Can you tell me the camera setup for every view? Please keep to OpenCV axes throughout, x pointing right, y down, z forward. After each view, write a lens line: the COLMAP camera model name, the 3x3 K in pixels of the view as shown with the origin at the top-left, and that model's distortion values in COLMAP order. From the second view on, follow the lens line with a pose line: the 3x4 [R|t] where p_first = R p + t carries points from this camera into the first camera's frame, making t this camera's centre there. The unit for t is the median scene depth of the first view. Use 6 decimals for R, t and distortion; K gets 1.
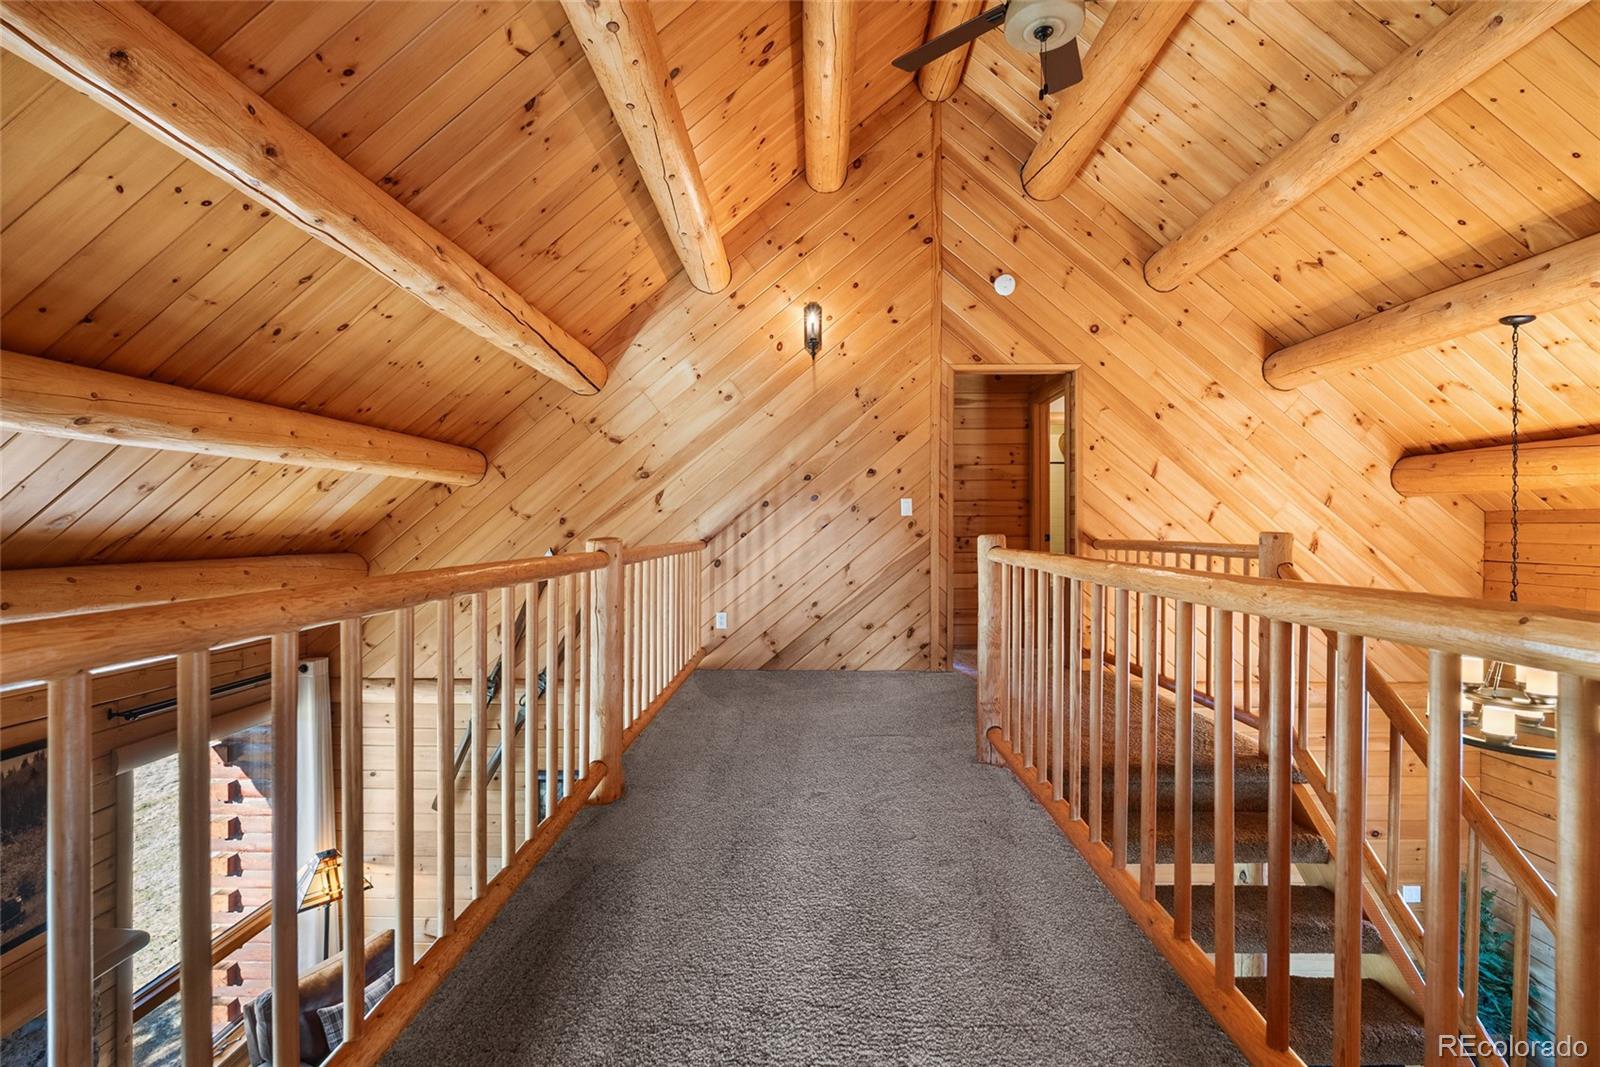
lens RADIAL K [[710.0, 0, 800.0], [0, 710.0, 533.5], [0, 0, 1]] dist [-0.015579, 0.004013]
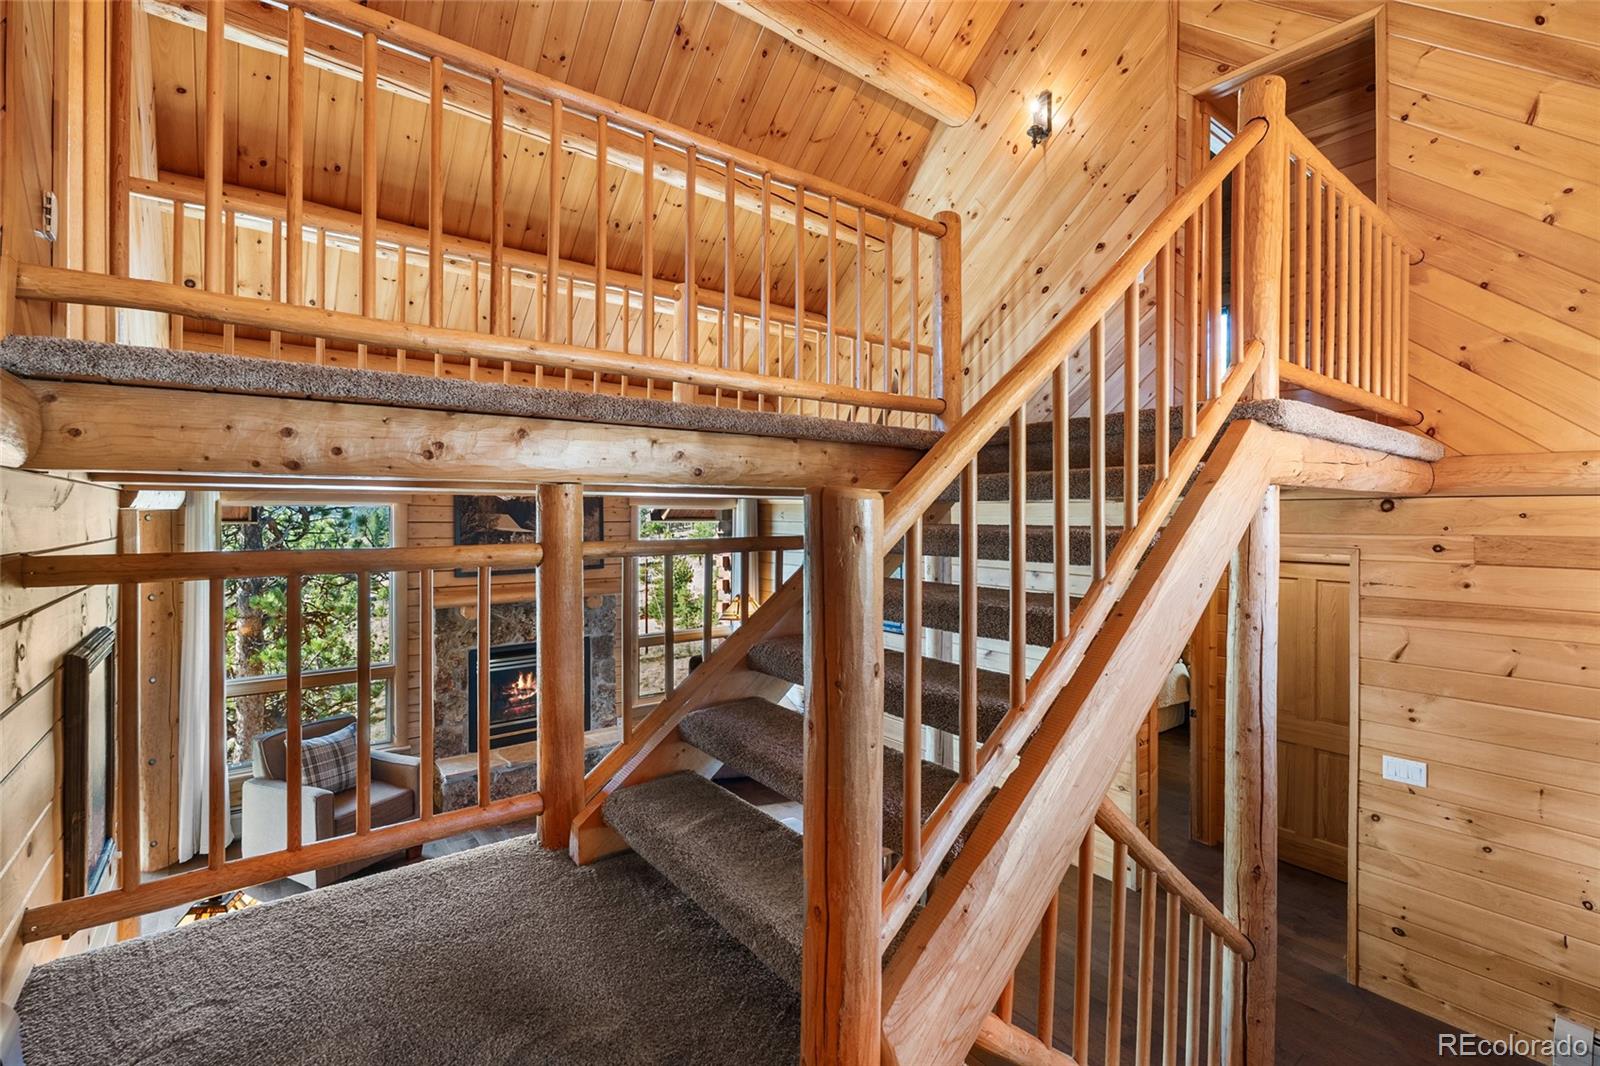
lens RADIAL K [[710.0, 0, 800.0], [0, 710.0, 533.0], [0, 0, 1]] dist [-0.015579, 0.004013]
pose [[0.628592, 0.019926, -0.777480, 0.579741], [-0.009109, 0.999792, 0.018259, 0.274687], [0.777682, -0.004395, 0.628643, 0.112672]]
